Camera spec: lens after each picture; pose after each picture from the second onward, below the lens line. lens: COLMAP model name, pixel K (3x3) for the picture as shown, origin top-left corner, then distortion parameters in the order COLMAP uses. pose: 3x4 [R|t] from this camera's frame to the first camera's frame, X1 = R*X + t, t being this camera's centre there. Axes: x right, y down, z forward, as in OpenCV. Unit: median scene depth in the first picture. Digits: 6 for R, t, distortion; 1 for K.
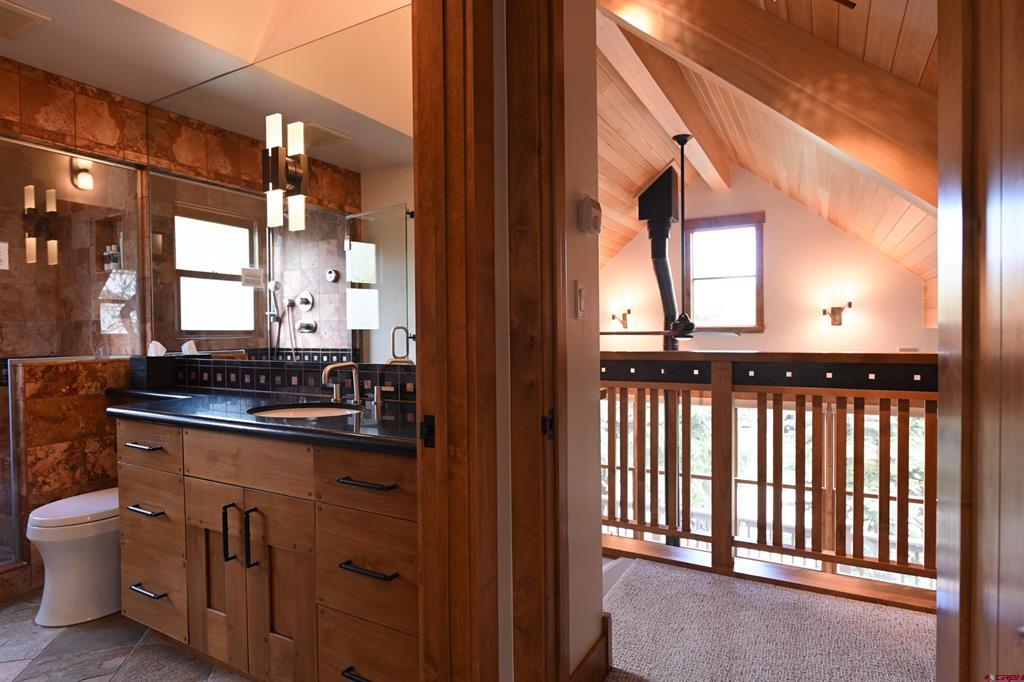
lens RADIAL K [[566.8, 0, 512.5], [0, 566.8, 340.9], [0, 0, 1]] dist [-0.004073, -0.000487]
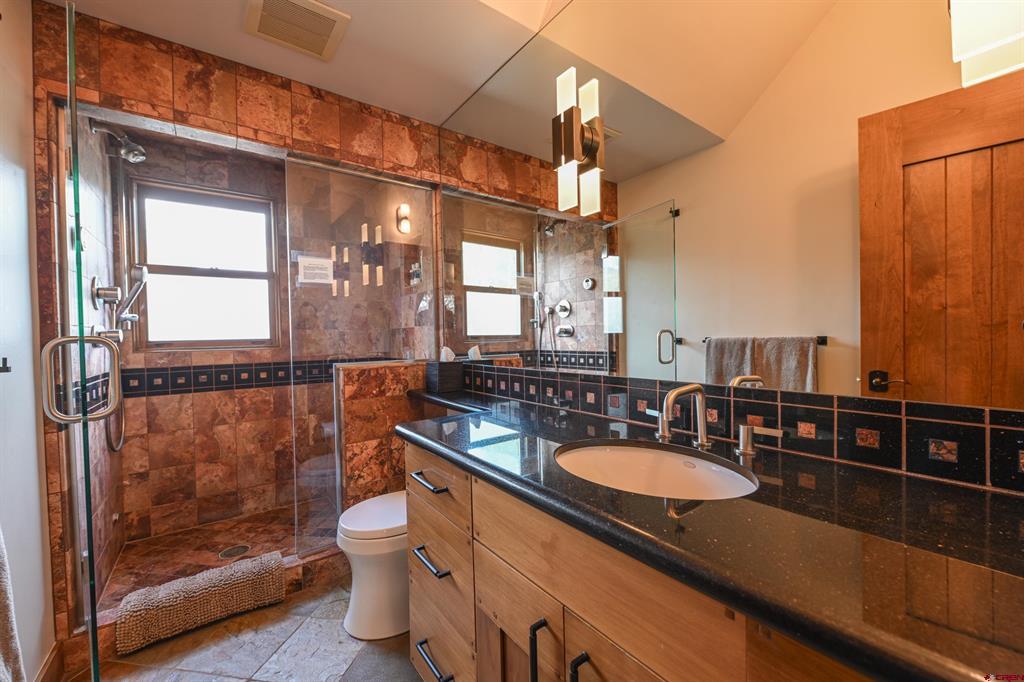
lens RADIAL K [[403.9, 0, 506.9], [0, 403.9, 341.6], [0, 0, 1]] dist [-0.009076, -0.000258]
pose [[0.908944, -0.002423, -0.416910, -0.205840], [0.002796, 0.999996, 0.000284, -0.008512], [0.416908, -0.001424, 0.908948, 0.347851]]
